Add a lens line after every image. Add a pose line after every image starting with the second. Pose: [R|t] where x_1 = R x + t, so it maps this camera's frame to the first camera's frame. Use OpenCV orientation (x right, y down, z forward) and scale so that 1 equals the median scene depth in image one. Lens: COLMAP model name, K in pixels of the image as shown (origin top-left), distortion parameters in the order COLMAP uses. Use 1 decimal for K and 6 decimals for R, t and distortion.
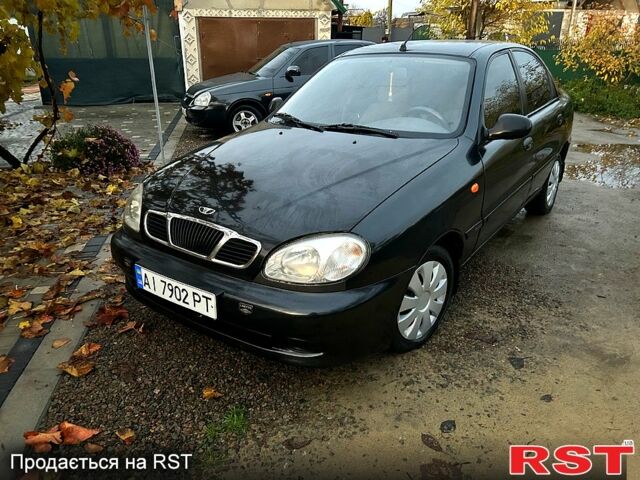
lens RADIAL K [[492.0, 0, 315.6], [0, 492.0, 235.1], [0, 0, 1]] dist [0.055469, -0.054995]
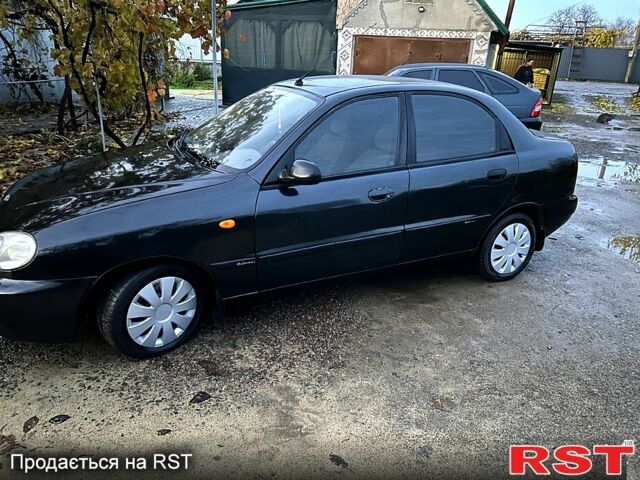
lens RADIAL K [[492.0, 0, 316.2], [0, 492.0, 236.4], [0, 0, 1]] dist [0.055469, -0.054995]
pose [[0.885121, 0.202062, -0.419205, 0.705915], [-0.209441, 0.977394, 0.028897, -0.105584], [0.415567, 0.062221, 0.907432, 0.111328]]
